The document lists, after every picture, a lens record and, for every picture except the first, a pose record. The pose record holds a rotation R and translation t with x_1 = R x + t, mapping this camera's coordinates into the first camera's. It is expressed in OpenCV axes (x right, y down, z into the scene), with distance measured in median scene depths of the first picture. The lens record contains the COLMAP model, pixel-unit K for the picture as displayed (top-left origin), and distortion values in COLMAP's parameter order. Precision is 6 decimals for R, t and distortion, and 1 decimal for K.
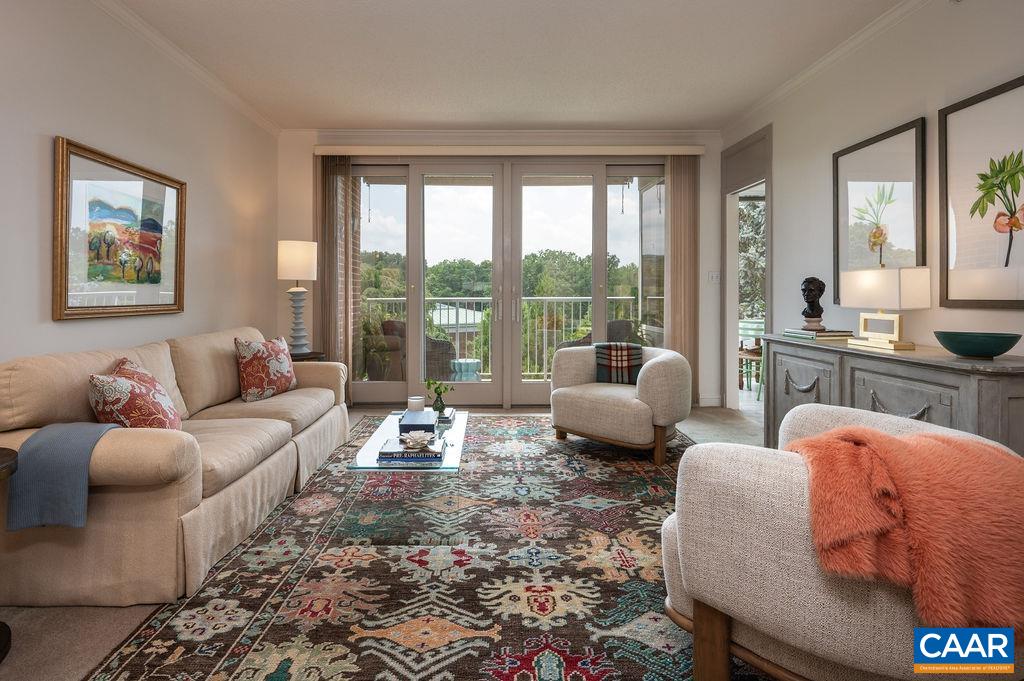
lens RADIAL K [[507.3, 0, 488.1], [0, 507.3, 294.2], [0, 0, 1]] dist [0.000488, 0.000260]
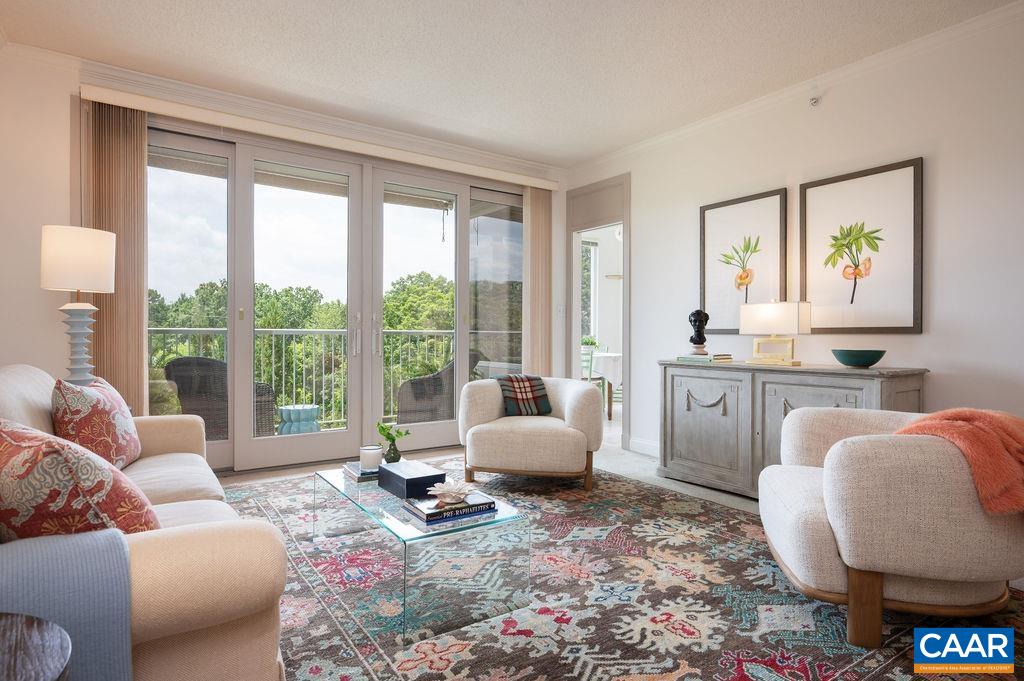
lens RADIAL K [[555.7, 0, 507.1], [0, 555.7, 340.1], [0, 0, 1]] dist [-0.005286, 0.000505]
pose [[0.829314, 0.004070, 0.558769, -0.532712], [-0.009245, 0.999937, 0.006439, 0.038610], [-0.558707, -0.010506, 0.829299, 0.220504]]
